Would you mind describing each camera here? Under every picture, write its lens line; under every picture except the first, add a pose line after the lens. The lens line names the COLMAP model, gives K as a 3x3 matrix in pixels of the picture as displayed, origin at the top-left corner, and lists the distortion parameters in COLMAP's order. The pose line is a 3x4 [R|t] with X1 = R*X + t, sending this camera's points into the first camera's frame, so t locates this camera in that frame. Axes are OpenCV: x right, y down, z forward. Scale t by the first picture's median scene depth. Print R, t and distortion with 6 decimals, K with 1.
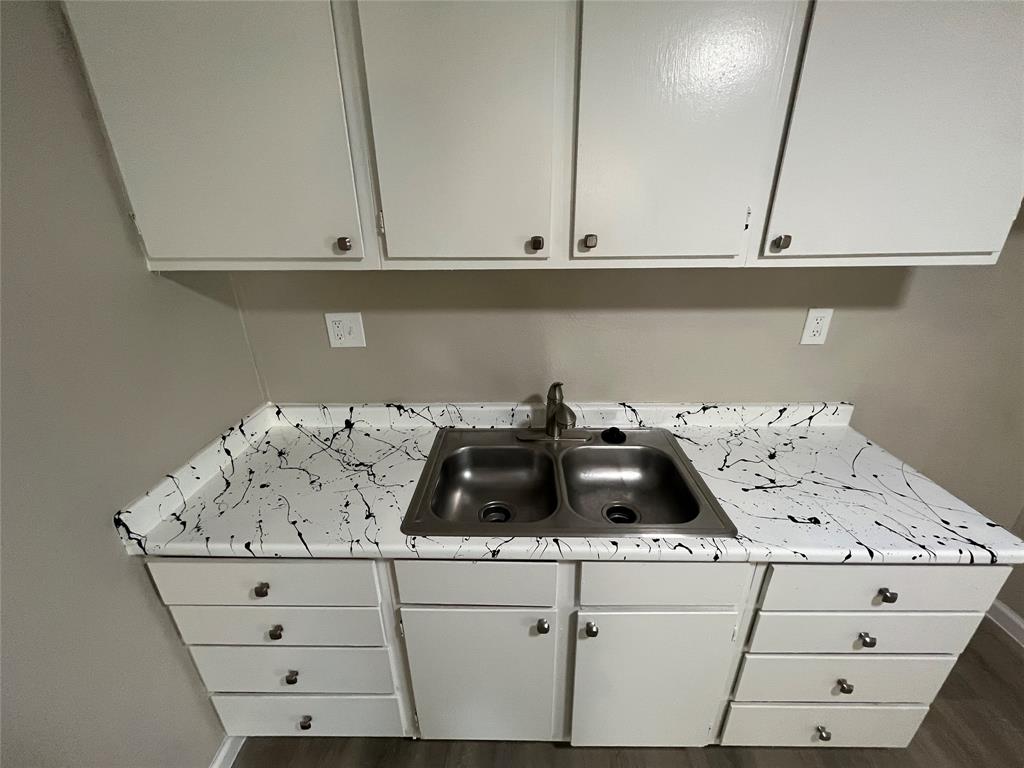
lens RADIAL K [[414.6, 0, 511.0], [0, 414.6, 382.0], [0, 0, 1]] dist [-0.002007, -0.000257]
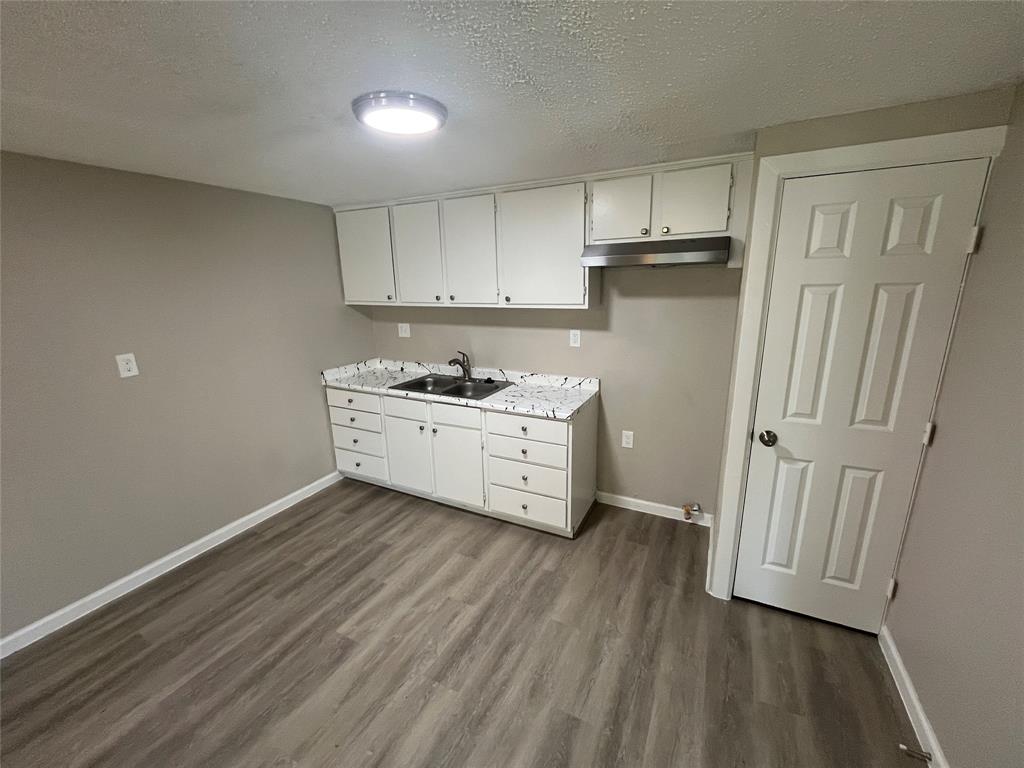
lens RADIAL K [[414.6, 0, 514.3], [0, 414.6, 385.7], [0, 0, 1]] dist [-0.002007, -0.000257]
pose [[0.902434, 0.103485, -0.418215, 1.356597], [-0.155733, 0.983440, -0.092697, 0.352308], [0.401696, 0.148783, 0.903606, -1.018347]]
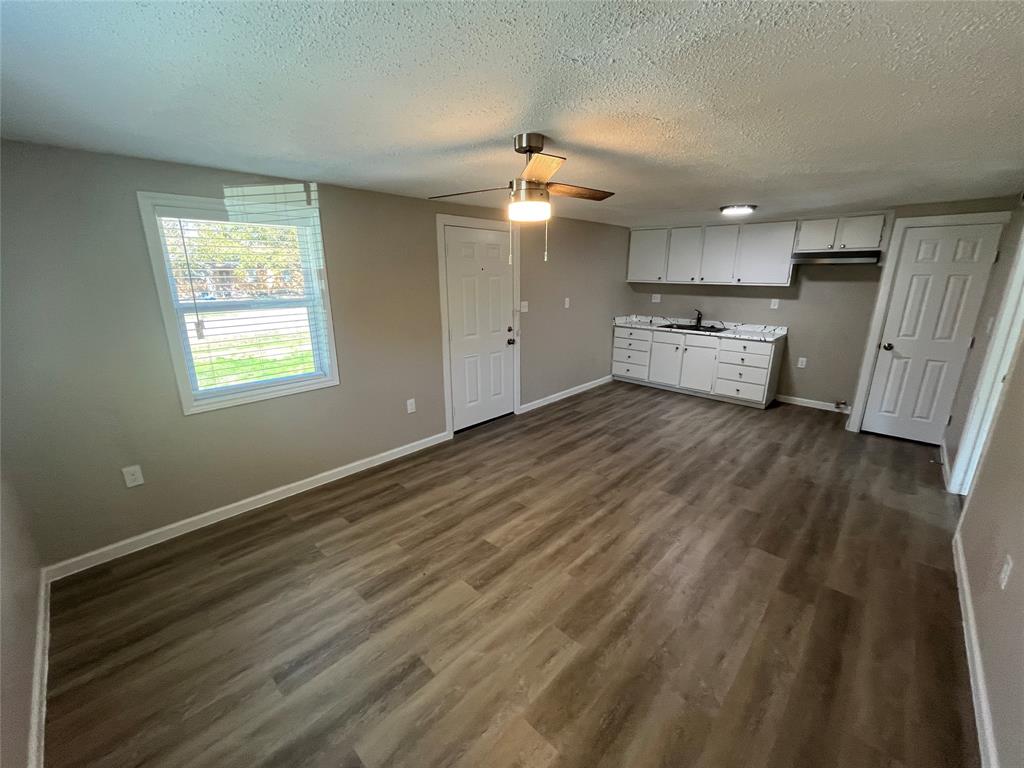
lens RADIAL K [[414.6, 0, 512.8], [0, 414.6, 386.9], [0, 0, 1]] dist [-0.002007, -0.000257]
pose [[0.742489, 0.195274, -0.640764, 1.518351], [-0.263033, 0.964727, -0.010788, 1.265448], [0.616056, 0.176552, 0.767662, -3.241665]]
